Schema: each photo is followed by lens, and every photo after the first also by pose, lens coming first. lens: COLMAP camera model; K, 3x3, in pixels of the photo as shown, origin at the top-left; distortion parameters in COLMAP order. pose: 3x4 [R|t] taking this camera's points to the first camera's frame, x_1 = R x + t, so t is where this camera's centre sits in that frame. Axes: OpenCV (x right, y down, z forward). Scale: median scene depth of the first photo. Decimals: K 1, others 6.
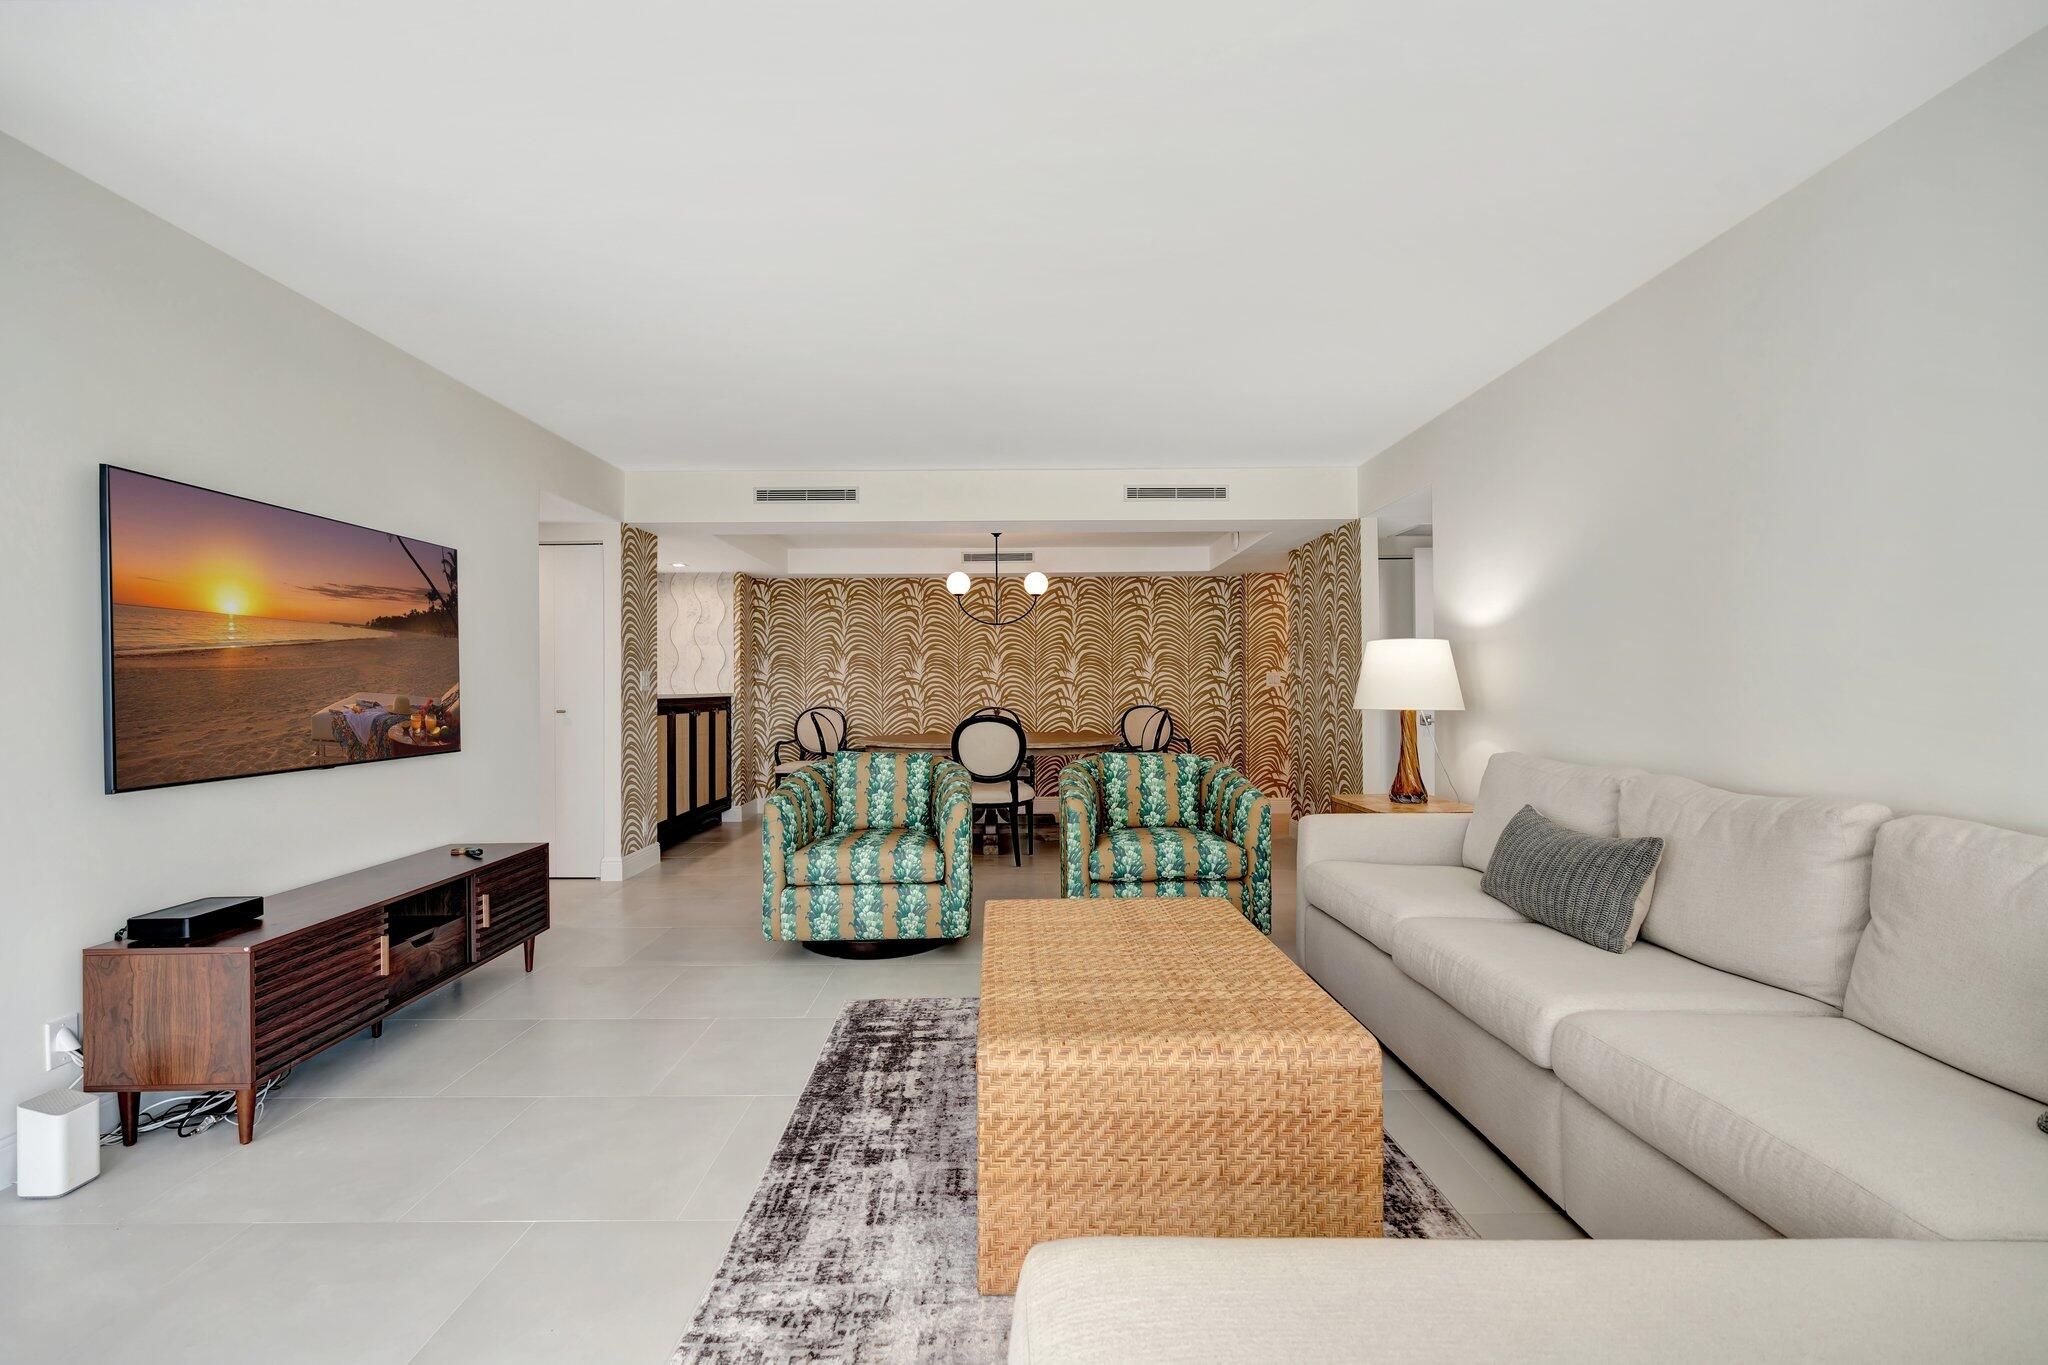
lens RADIAL K [[924.5, 0, 1005.7], [0, 924.5, 681.8], [0, 0, 1]] dist [-0.009458, 0.006109]
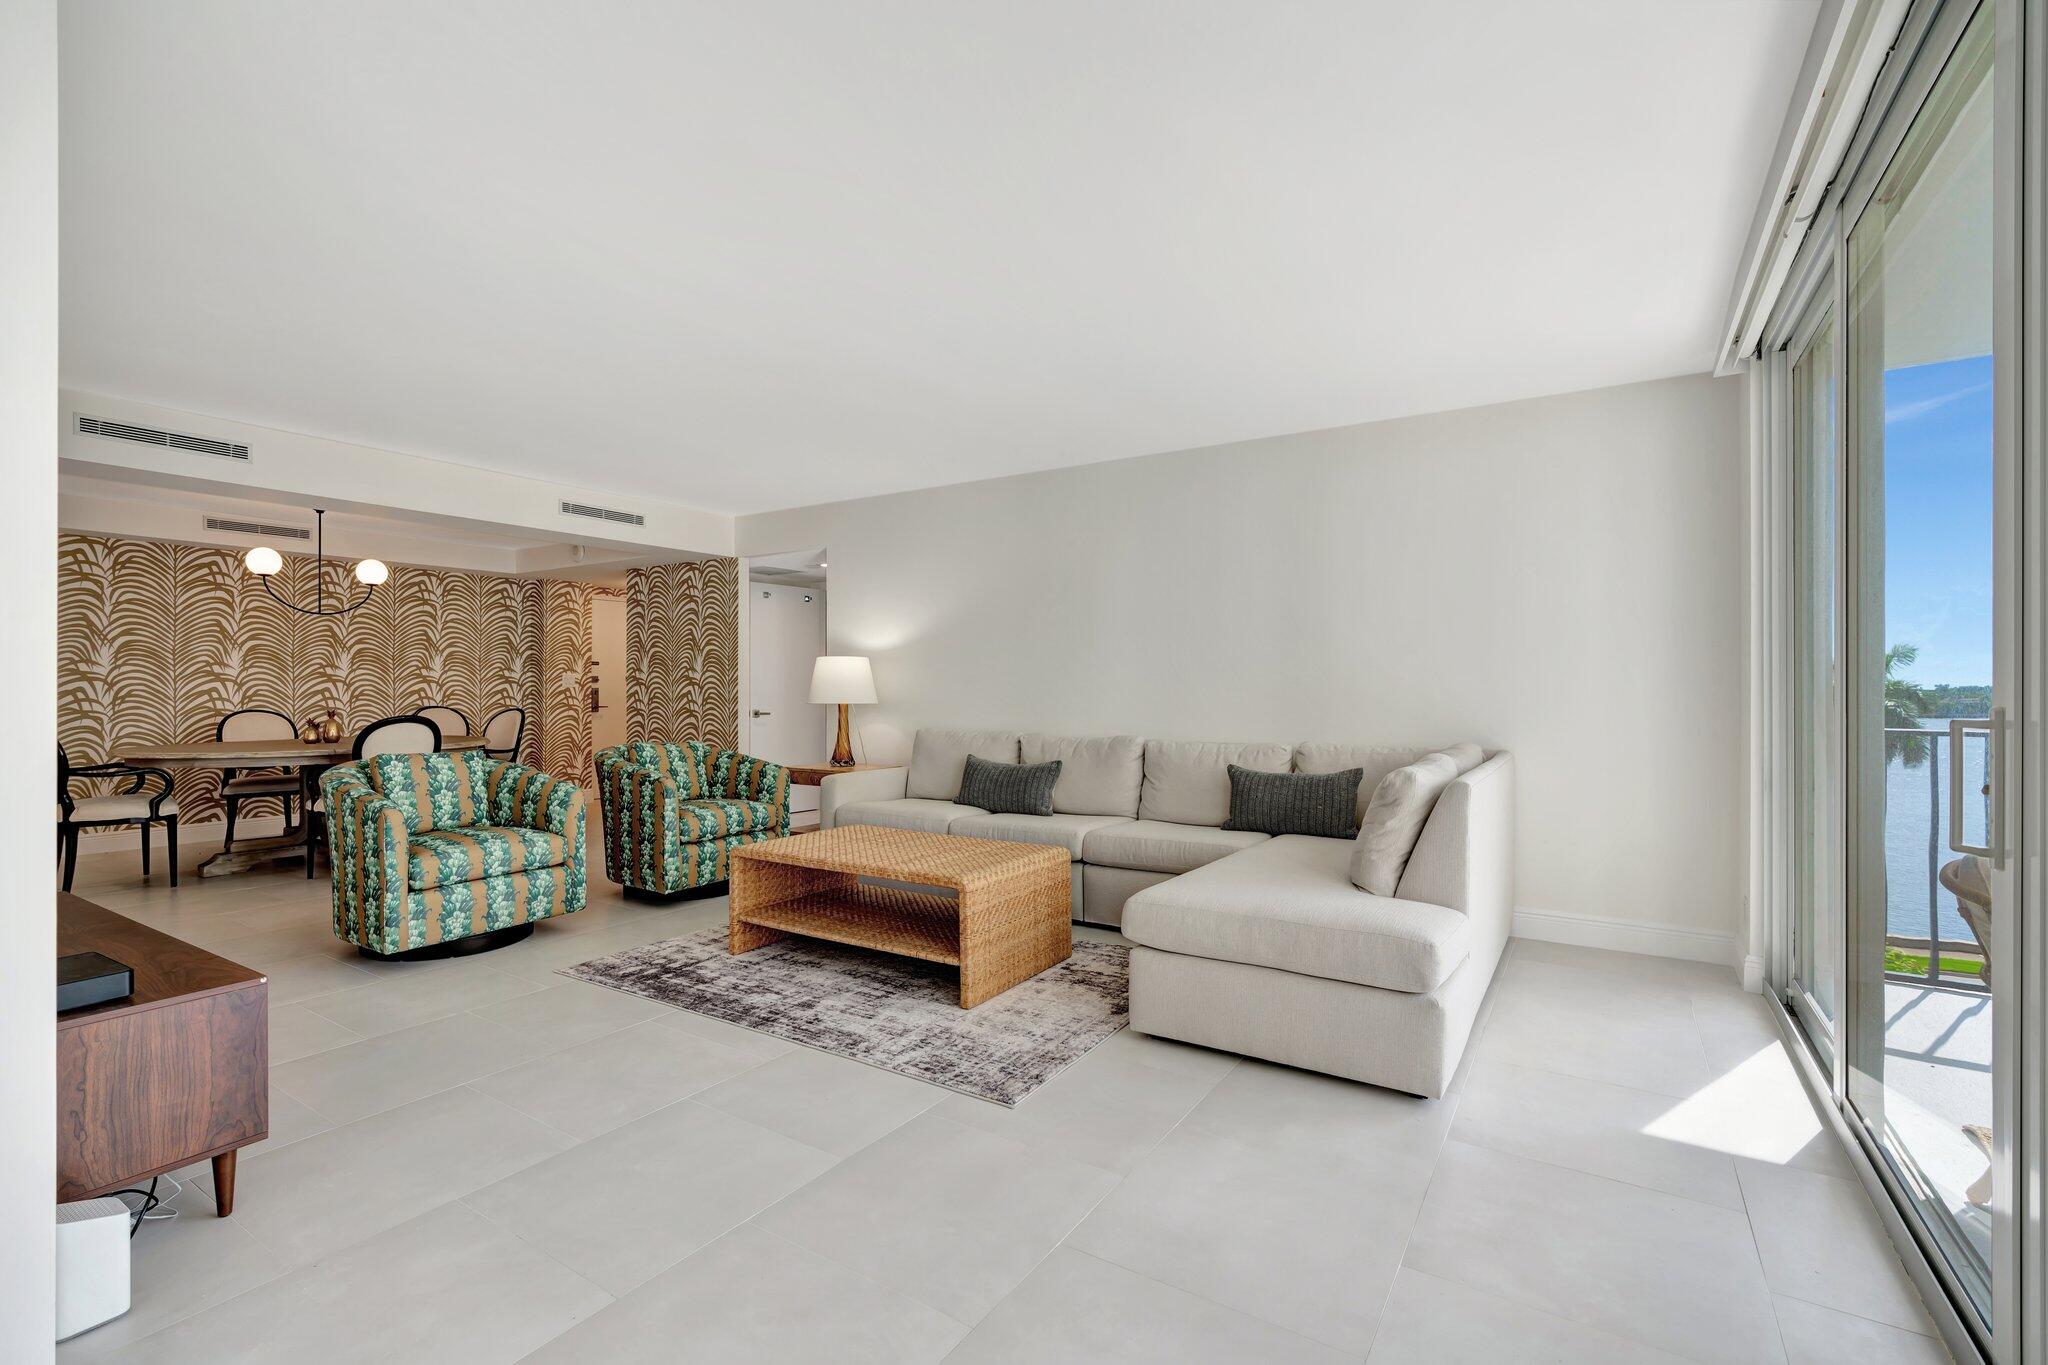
lens RADIAL K [[924.5, 0, 1015.7], [0, 924.5, 688.6], [0, 0, 1]] dist [-0.009458, 0.006109]
pose [[0.543318, 0.005808, 0.839507, -0.749466], [-0.011031, 0.999939, 0.000222, 0.002247], [-0.839454, -0.009381, 0.543349, -0.050557]]
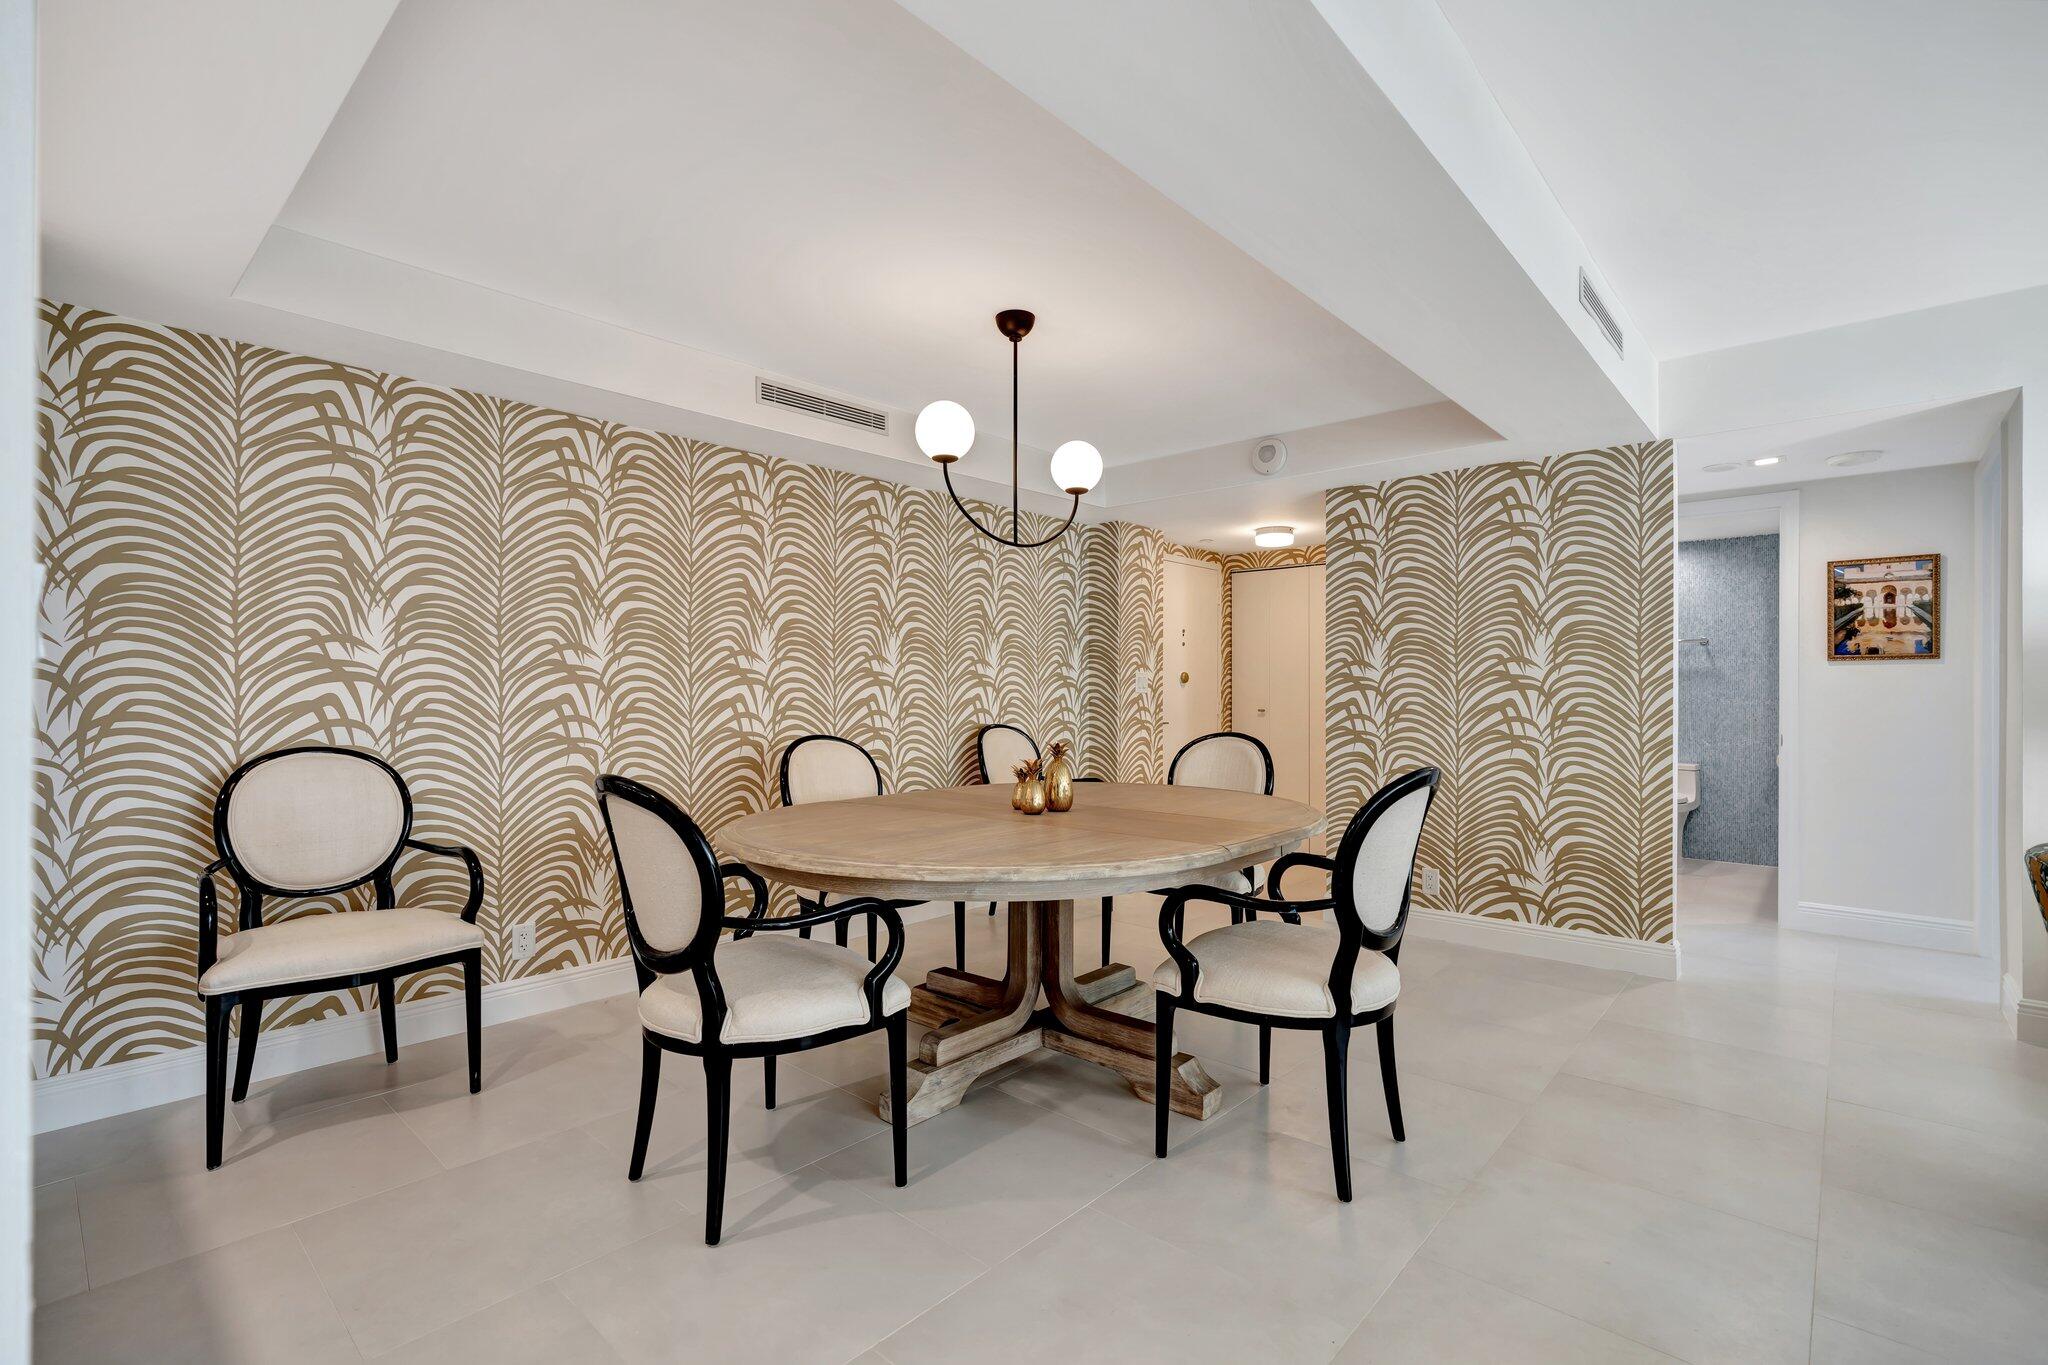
lens RADIAL K [[924.5, 0, 1005.3], [0, 924.5, 683.2], [0, 0, 1]] dist [-0.009458, 0.006109]
pose [[0.672338, 0.013267, 0.740126, -0.643342], [-0.011394, 0.999906, -0.007574, 0.009701], [-0.740157, -0.003340, 0.672426, 1.400216]]
